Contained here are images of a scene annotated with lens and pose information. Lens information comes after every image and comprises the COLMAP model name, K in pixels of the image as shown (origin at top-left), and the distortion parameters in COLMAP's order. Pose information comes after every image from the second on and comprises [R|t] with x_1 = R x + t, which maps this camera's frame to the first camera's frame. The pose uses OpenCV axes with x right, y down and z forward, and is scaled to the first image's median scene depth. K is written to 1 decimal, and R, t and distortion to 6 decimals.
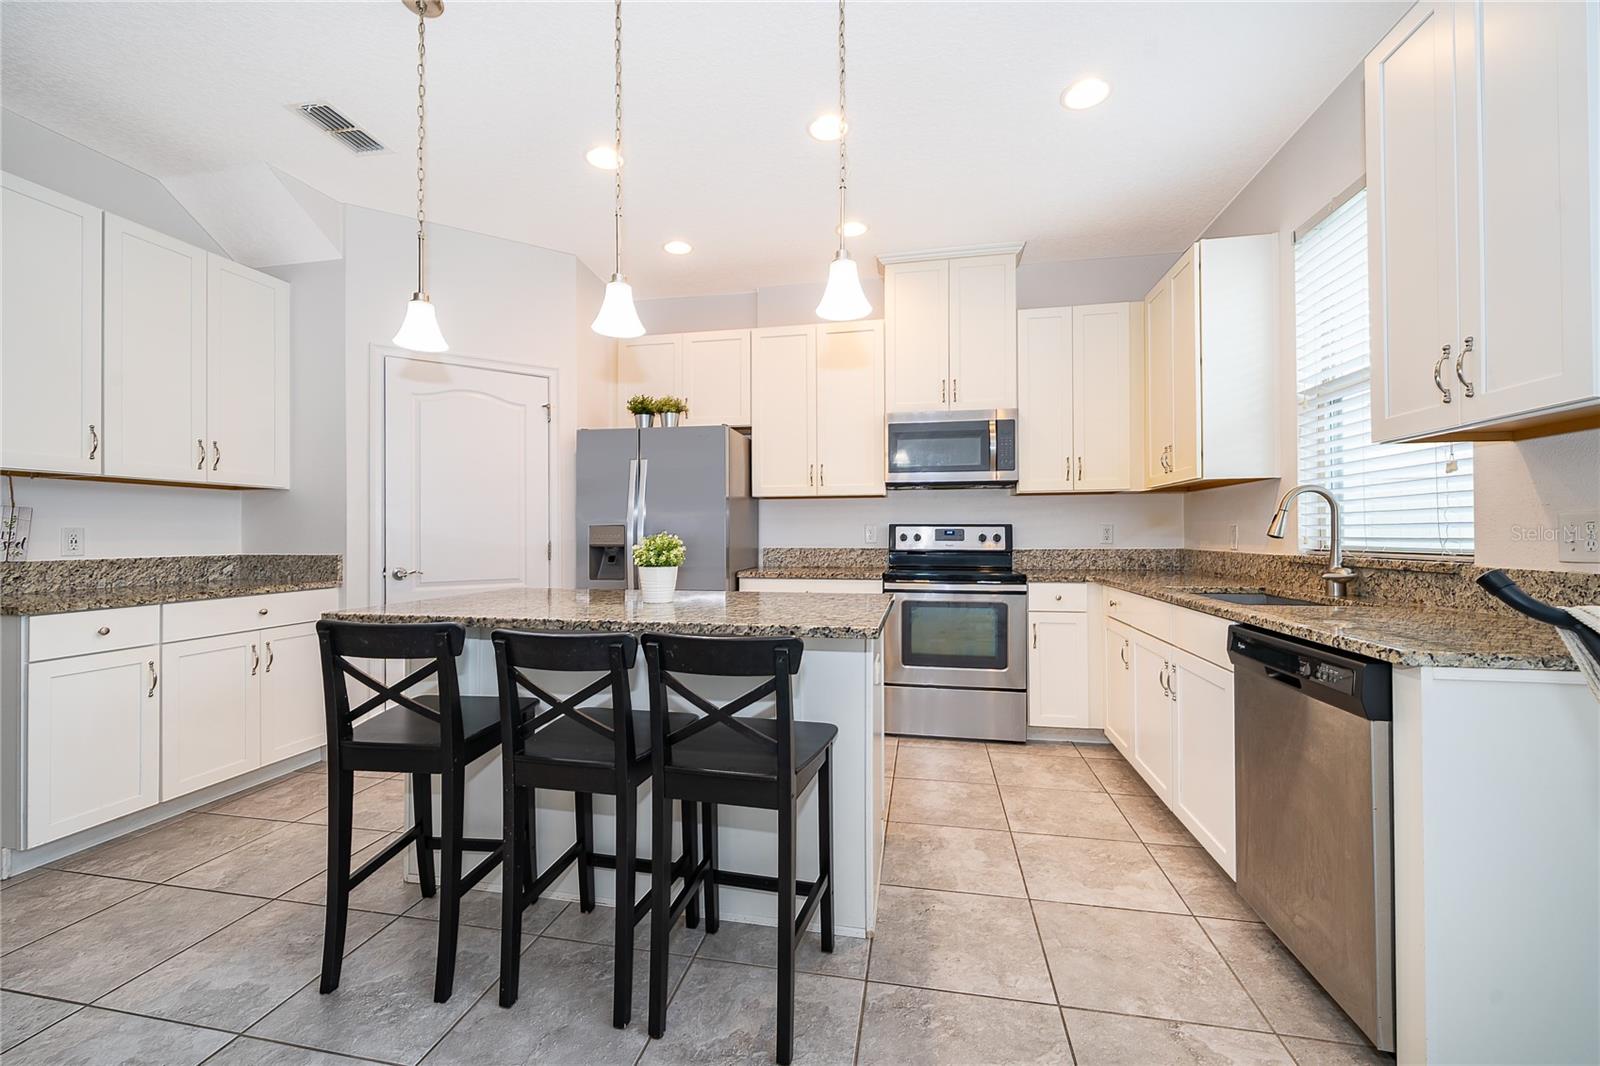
lens RADIAL K [[643.0, 0, 781.7], [0, 643.0, 532.6], [0, 0, 1]] dist [-0.000671, -0.001659]
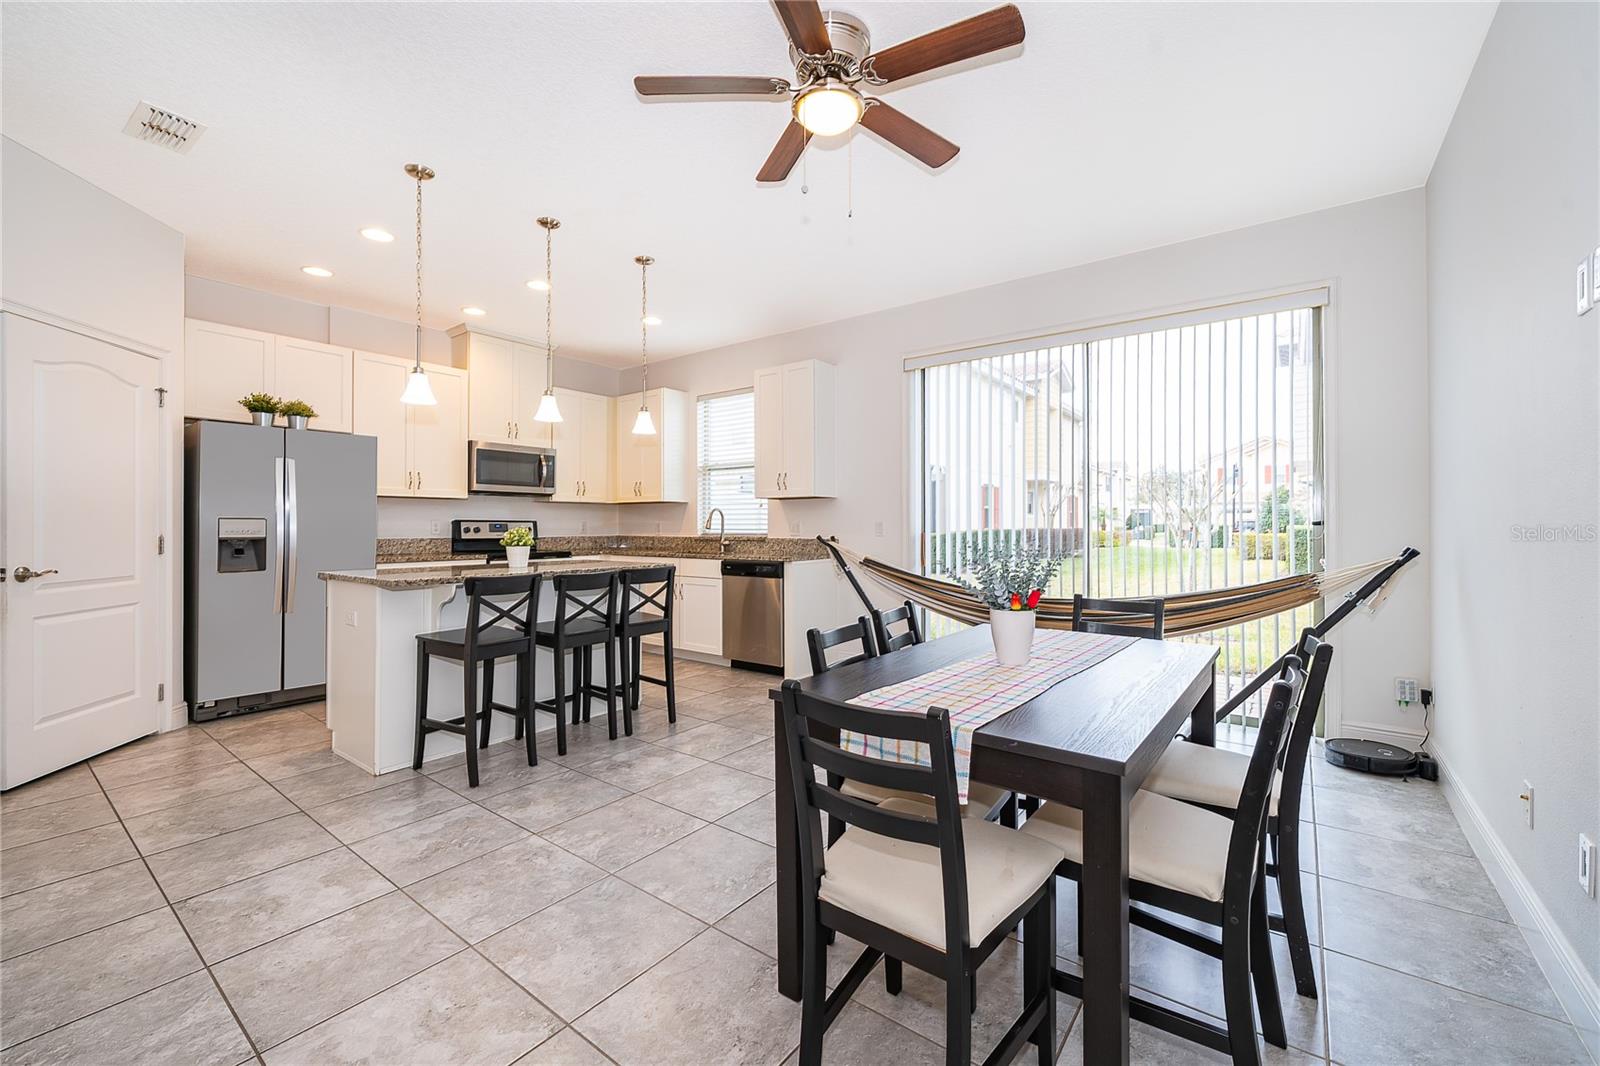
lens RADIAL K [[643.0, 0, 801.0], [0, 643.0, 517.8], [0, 0, 1]] dist [-0.000671, -0.001659]
pose [[0.433662, 0.013888, 0.900969, -0.941389], [-0.003442, 0.999899, -0.013756, -0.002215], [-0.901069, 0.002864, 0.433666, -0.285053]]
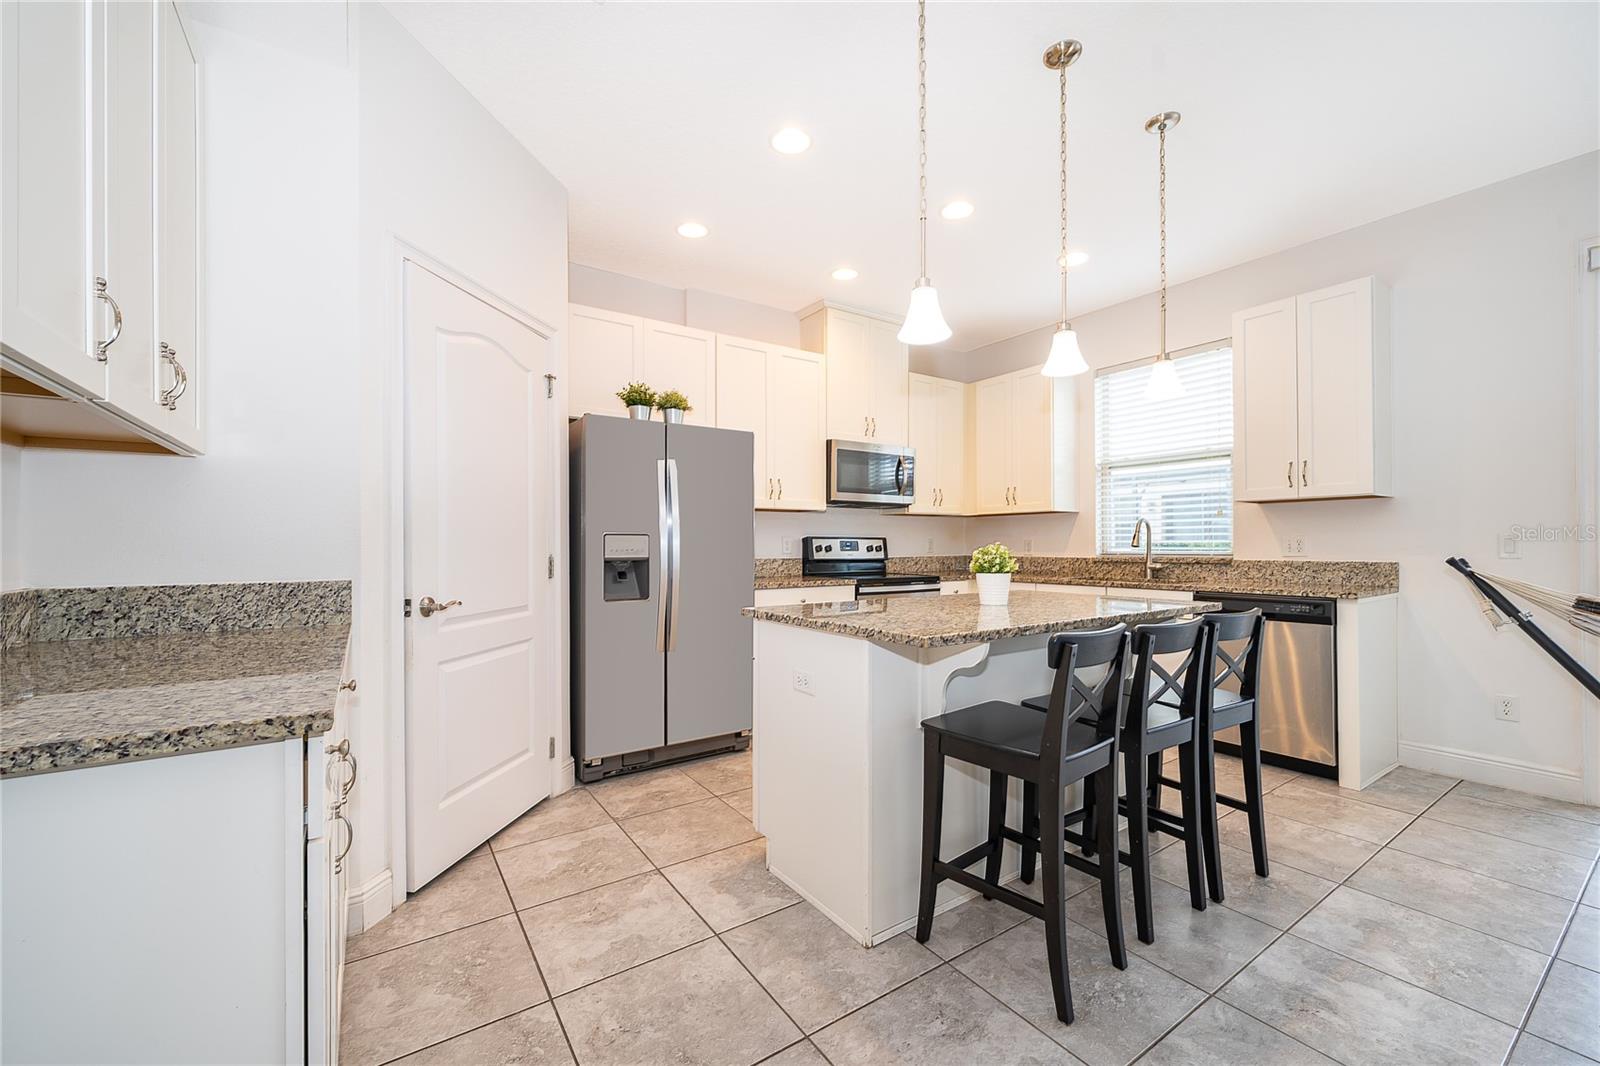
lens RADIAL K [[643.0, 0, 812.1], [0, 643.0, 535.2], [0, 0, 1]] dist [-0.000671, -0.001659]
pose [[0.694795, 0.011622, 0.719114, -0.819157], [-0.001295, 0.999888, -0.014909, 0.001731], [-0.719206, 0.009427, 0.694732, 0.291620]]
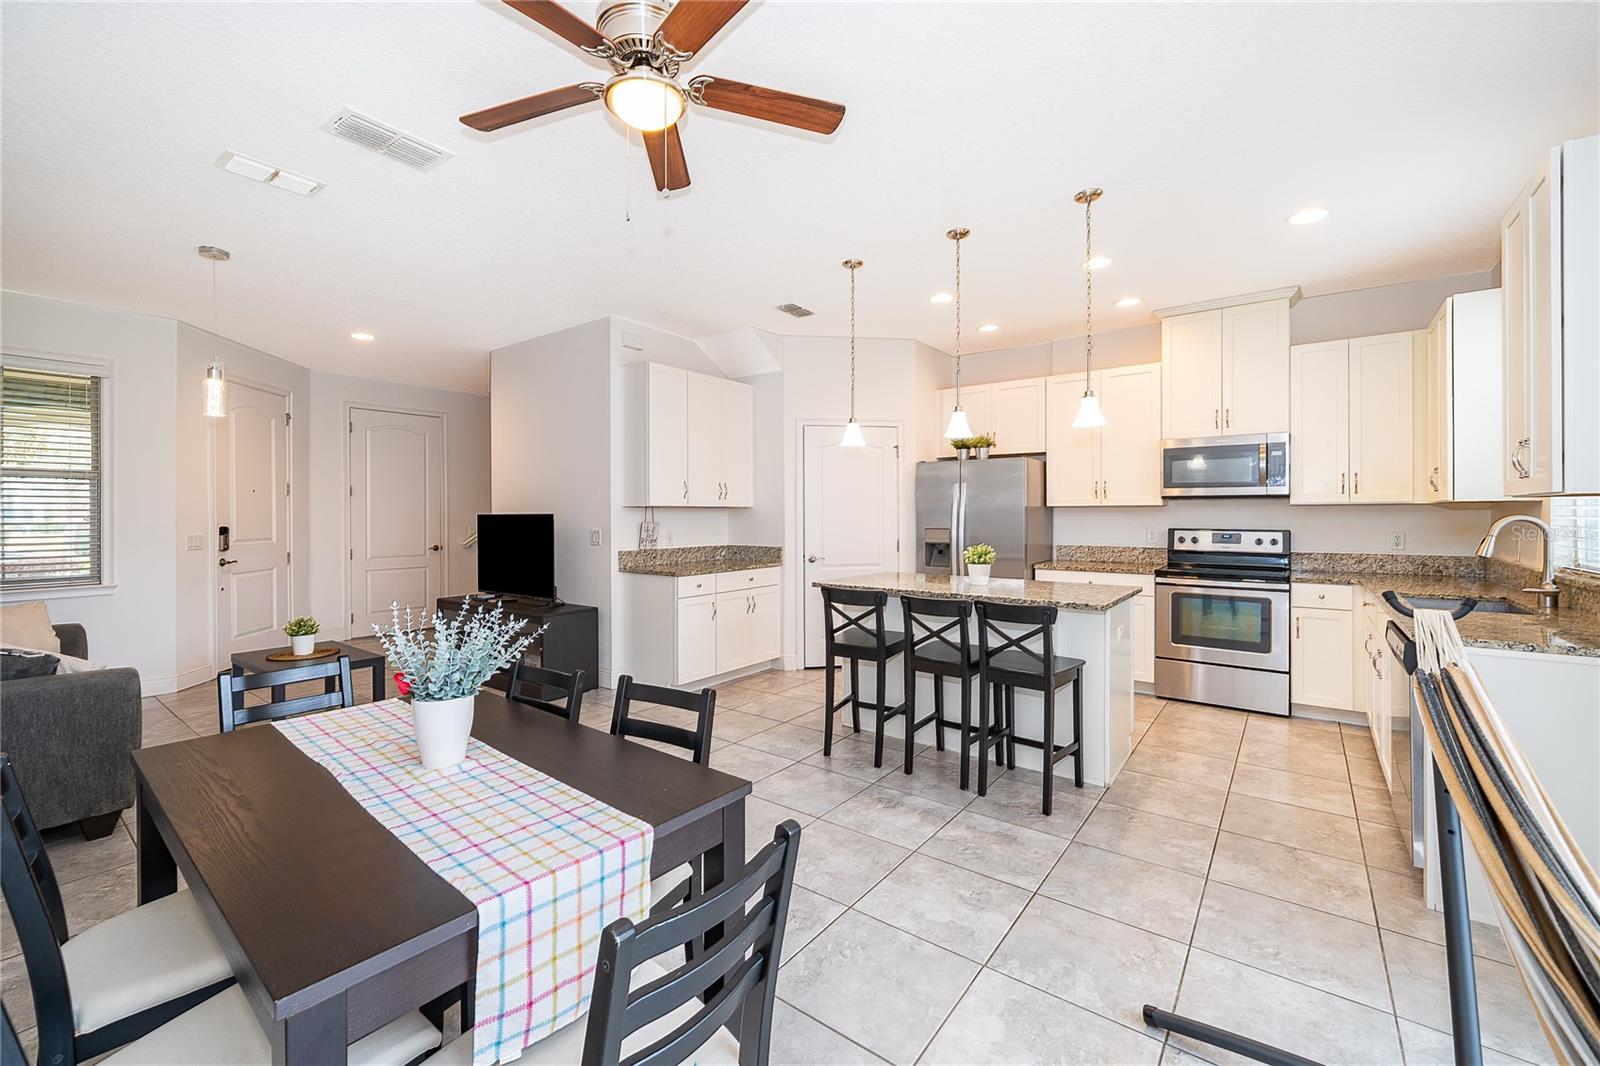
lens RADIAL K [[643.0, 0, 798.6], [0, 643.0, 513.6], [0, 0, 1]] dist [-0.000671, -0.001659]
pose [[0.905659, 0.002095, -0.424001, 0.065899], [-0.000440, 0.999992, 0.004000, -0.058942], [0.424006, -0.003436, 0.905653, -0.504398]]
